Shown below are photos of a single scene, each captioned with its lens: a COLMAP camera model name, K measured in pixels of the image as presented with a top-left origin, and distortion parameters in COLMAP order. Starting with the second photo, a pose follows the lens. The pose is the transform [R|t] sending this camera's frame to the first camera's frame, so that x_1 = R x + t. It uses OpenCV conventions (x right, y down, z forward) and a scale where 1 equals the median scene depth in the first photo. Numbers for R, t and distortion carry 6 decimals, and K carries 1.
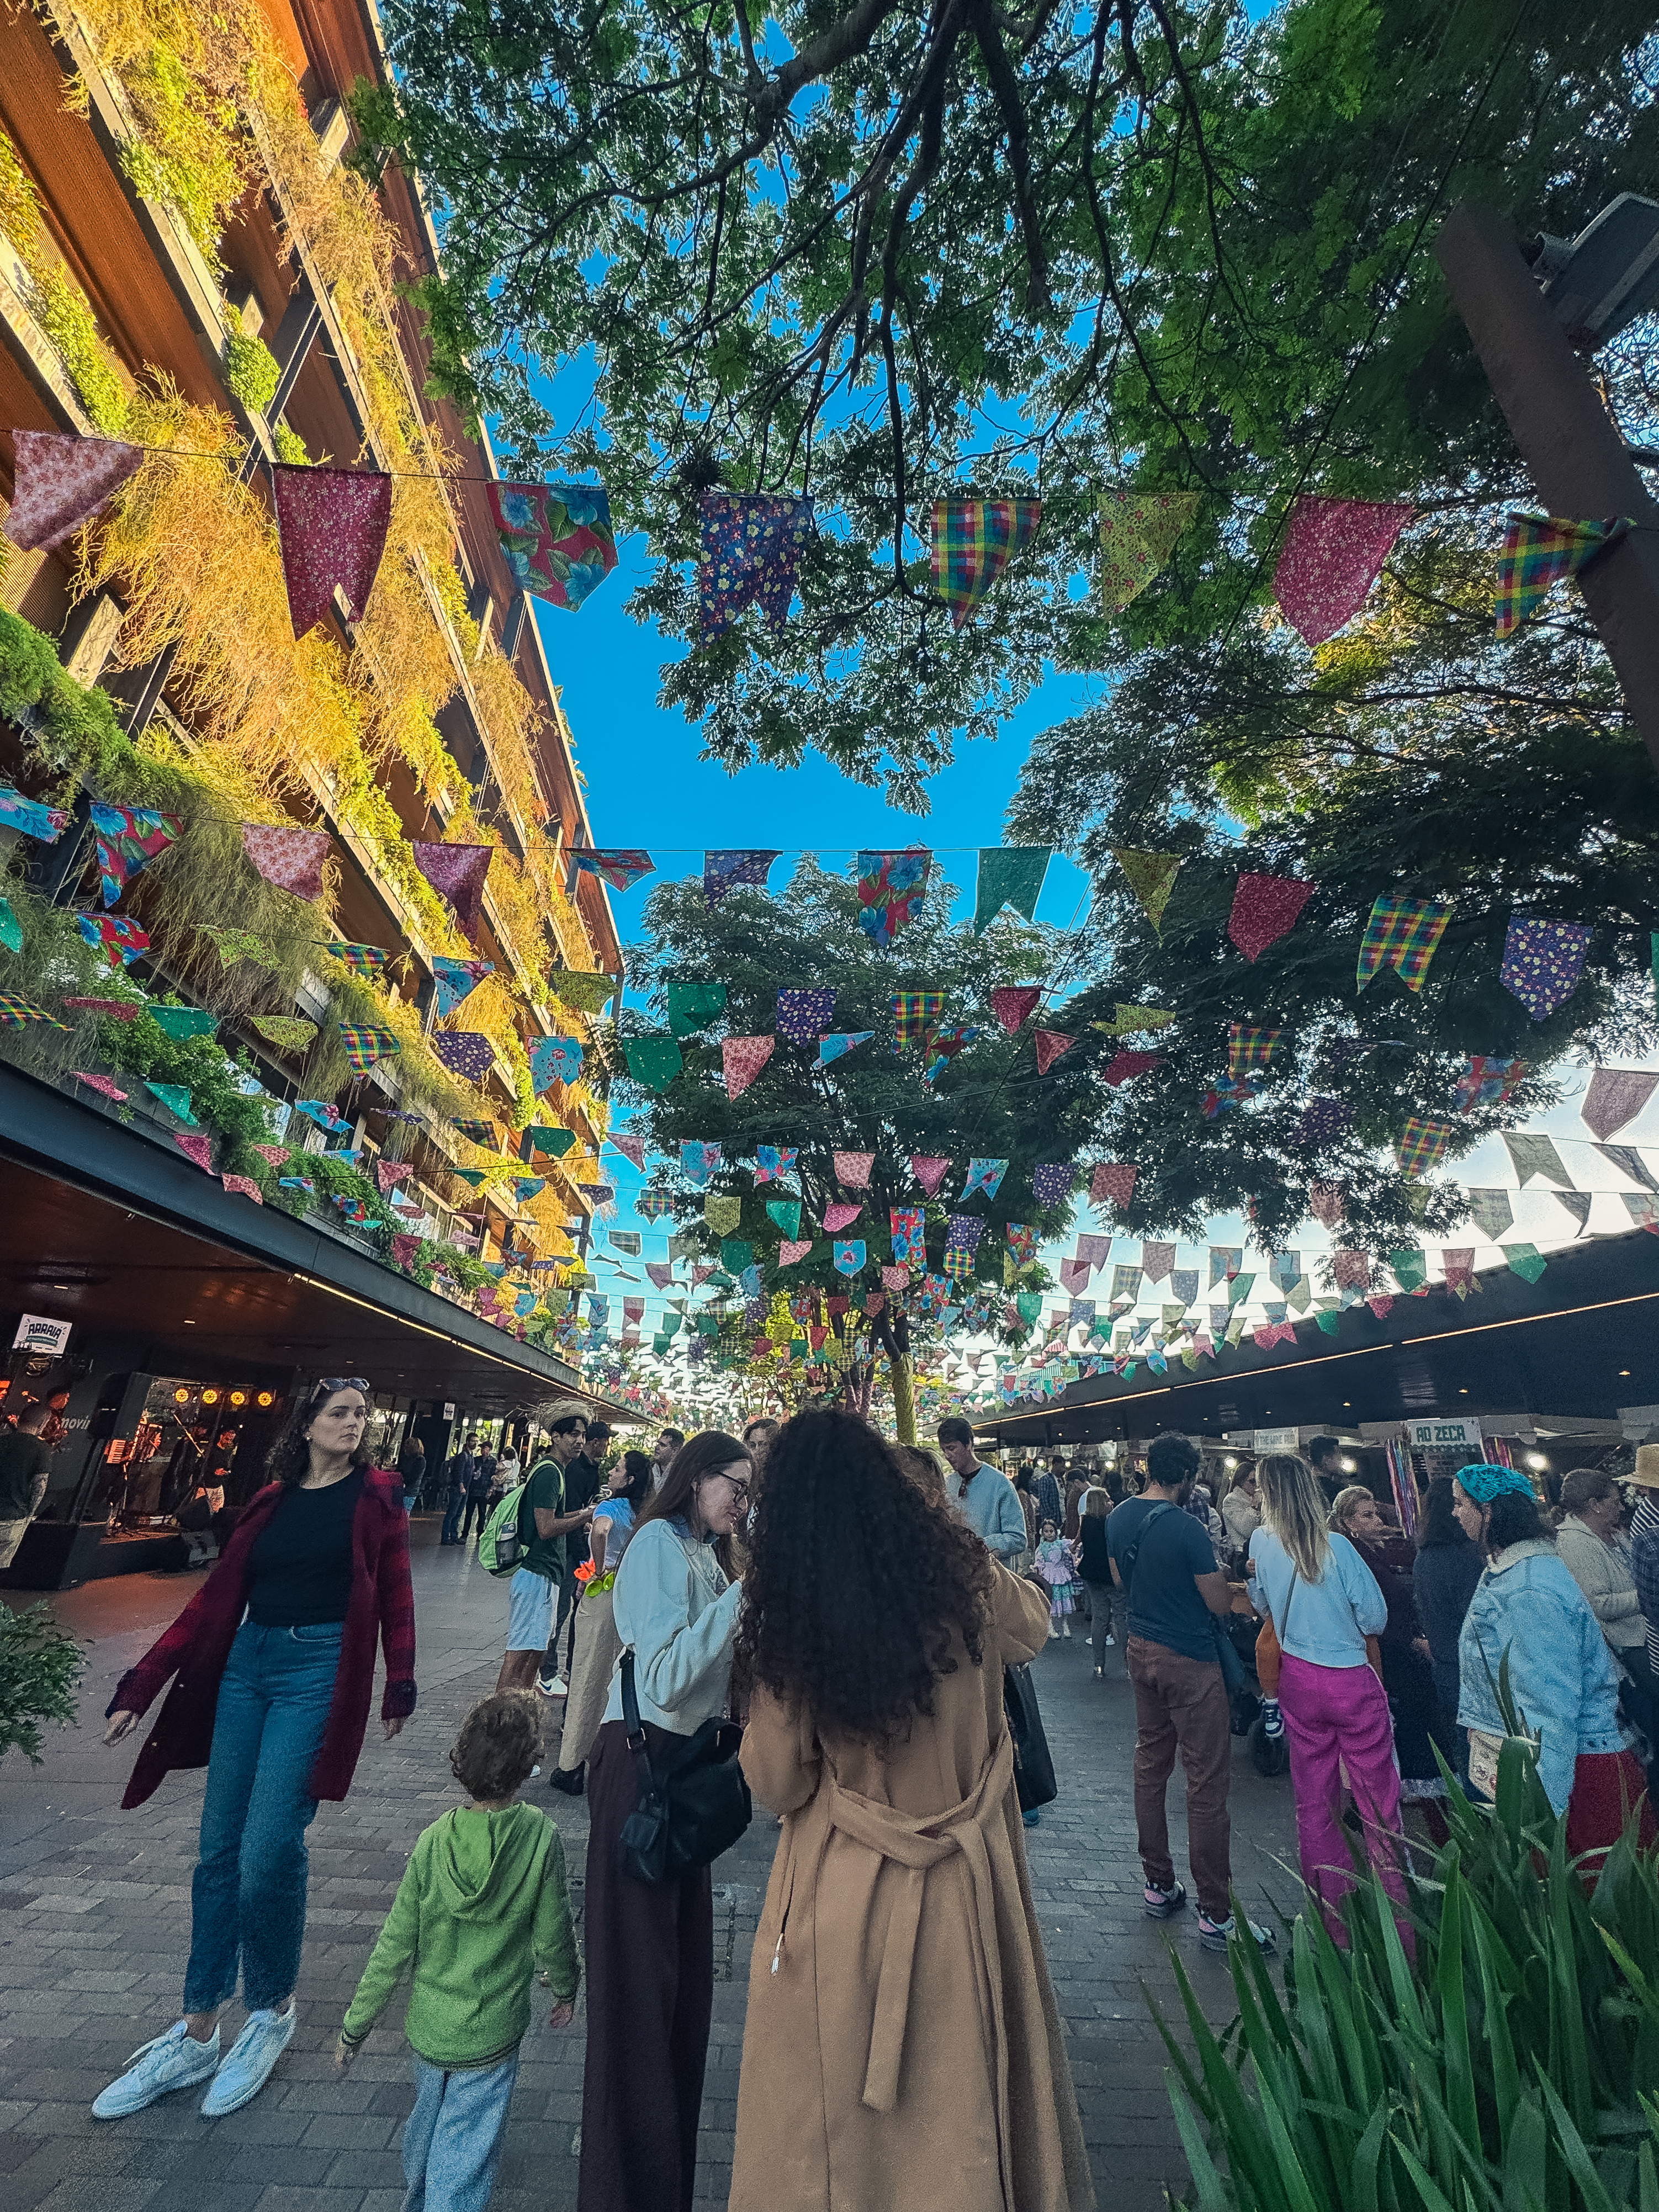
lens RADIAL K [[891.4, 0, 835.3], [0, 891.4, 1114.4], [0, 0, 1]] dist [-0.000786, -0.000341]
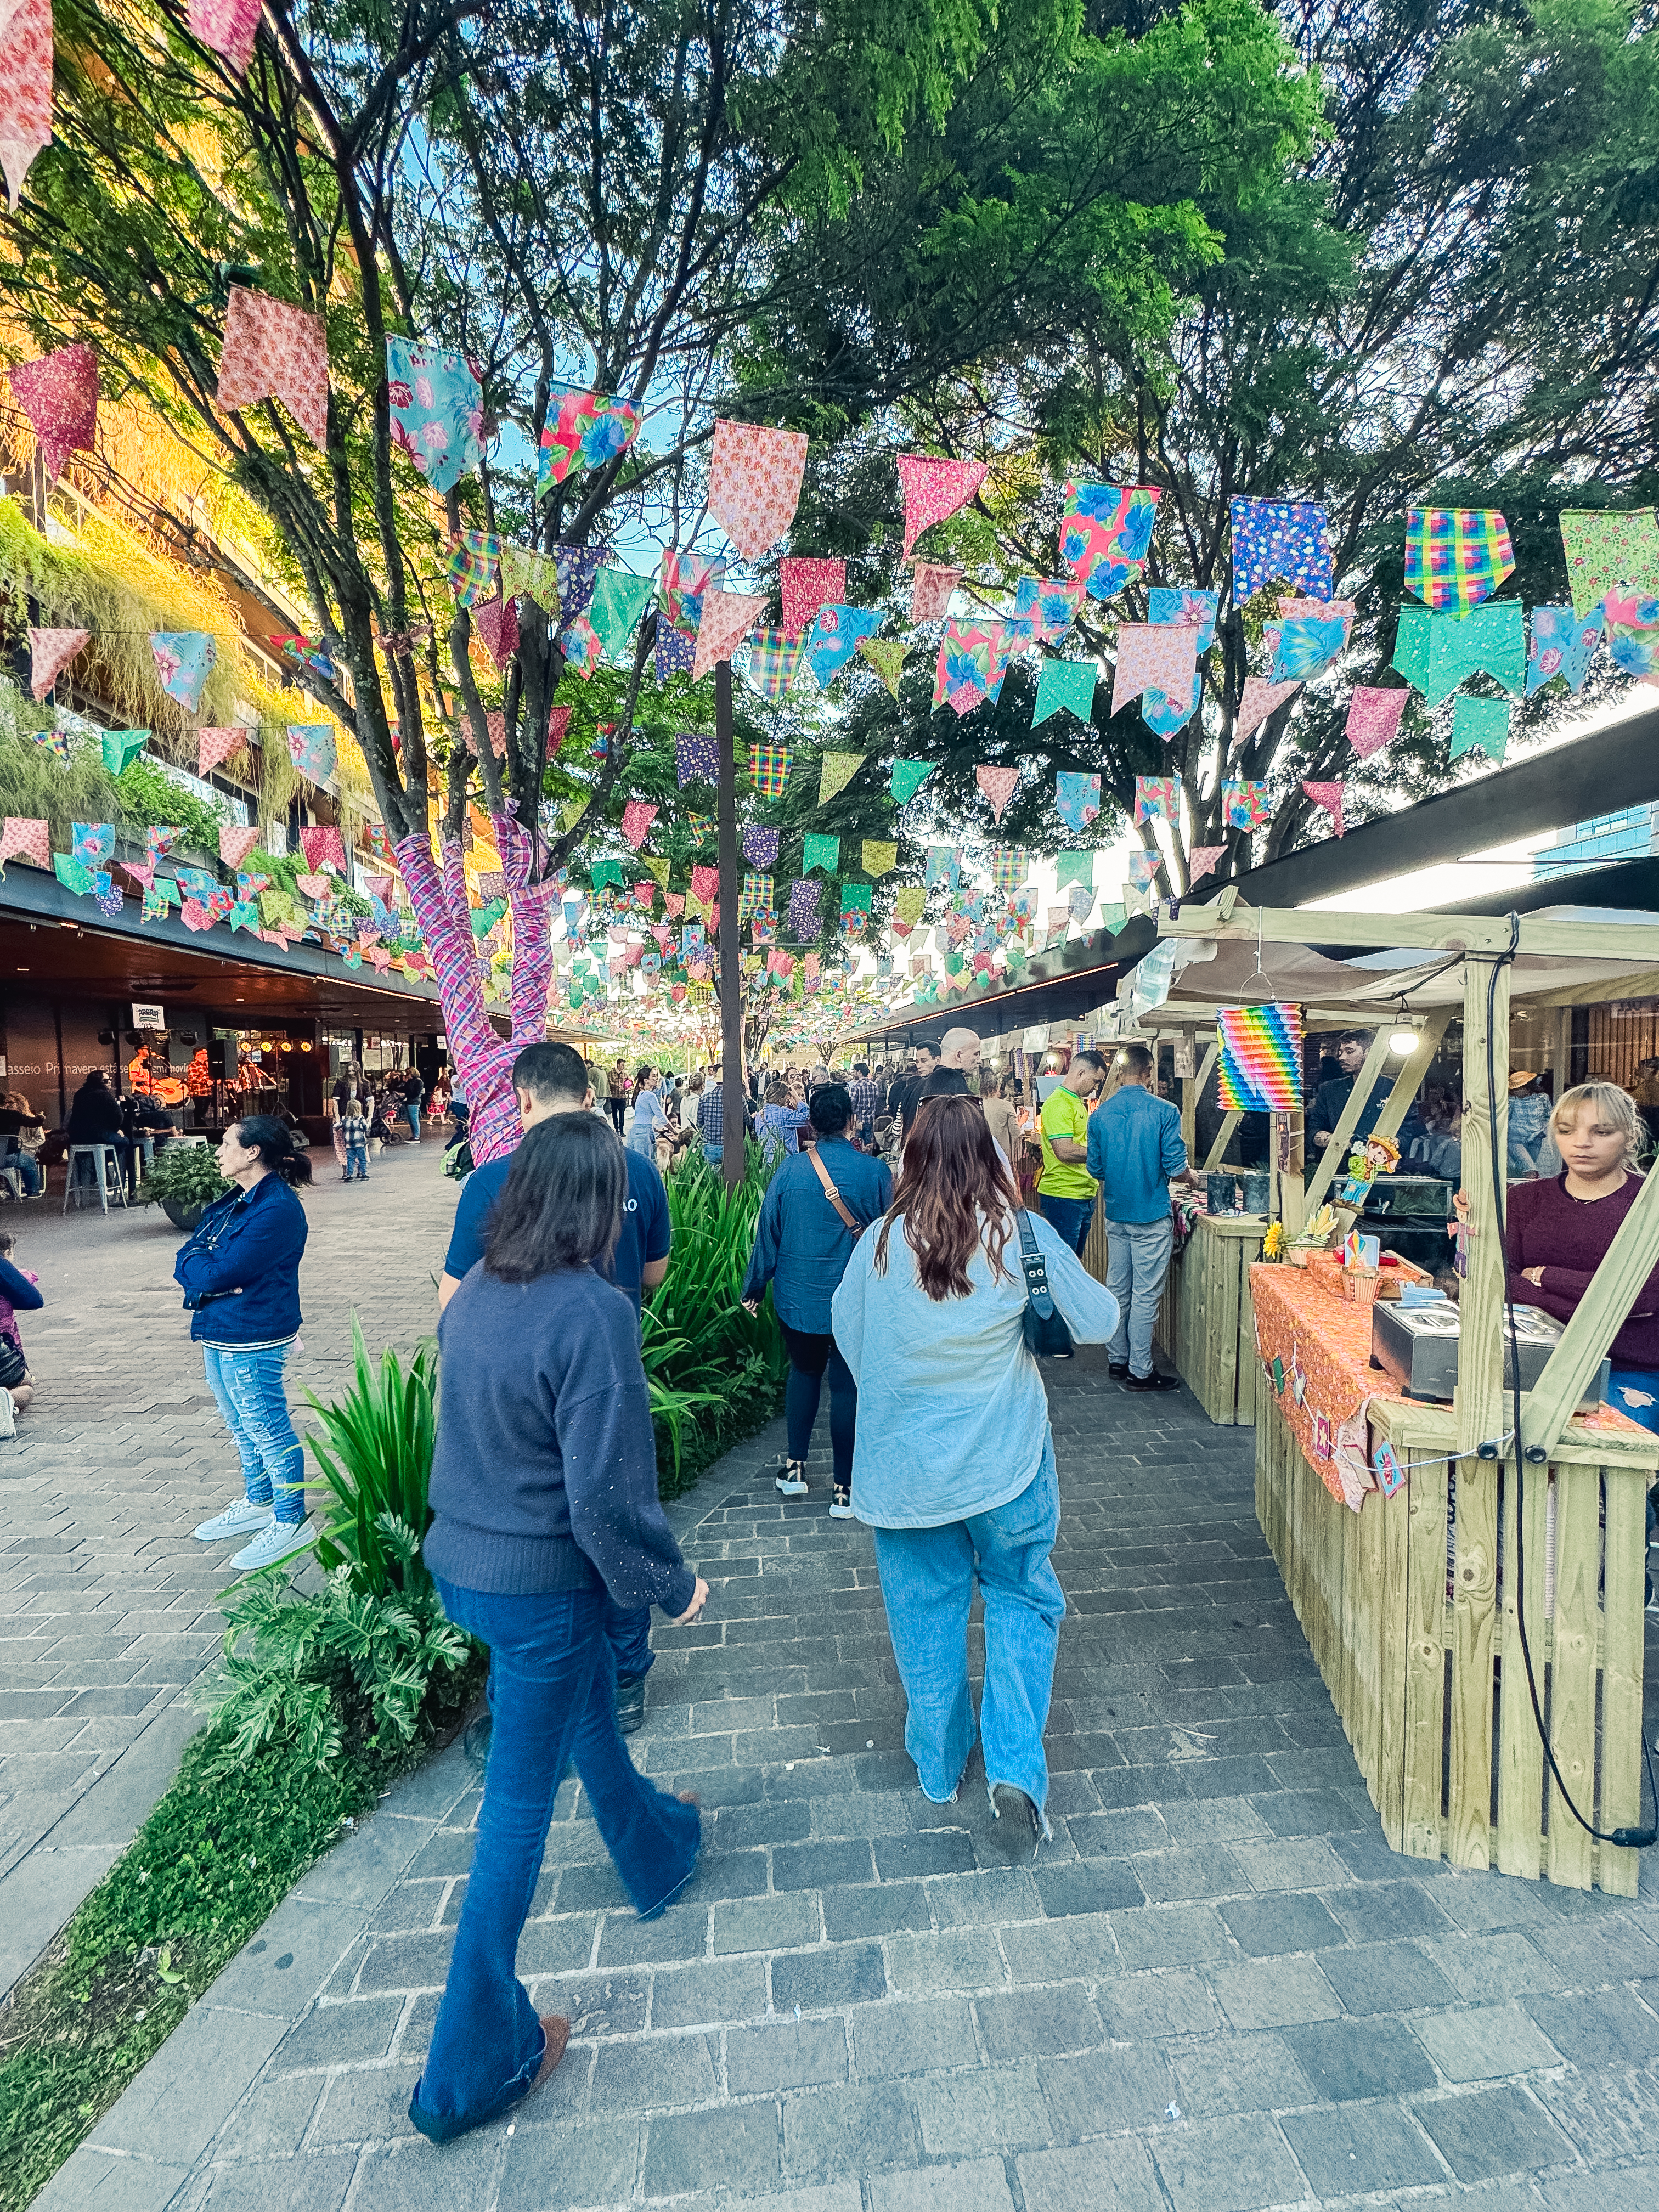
lens RADIAL K [[891.4, 0, 835.3], [0, 891.4, 1114.4], [0, 0, 1]] dist [-0.000786, -0.000341]
pose [[0.998943, -0.043823, 0.013872, 0.259549], [0.034175, 0.909892, 0.413435, -0.205492], [-0.030740, -0.412524, 0.910428, -0.524095]]
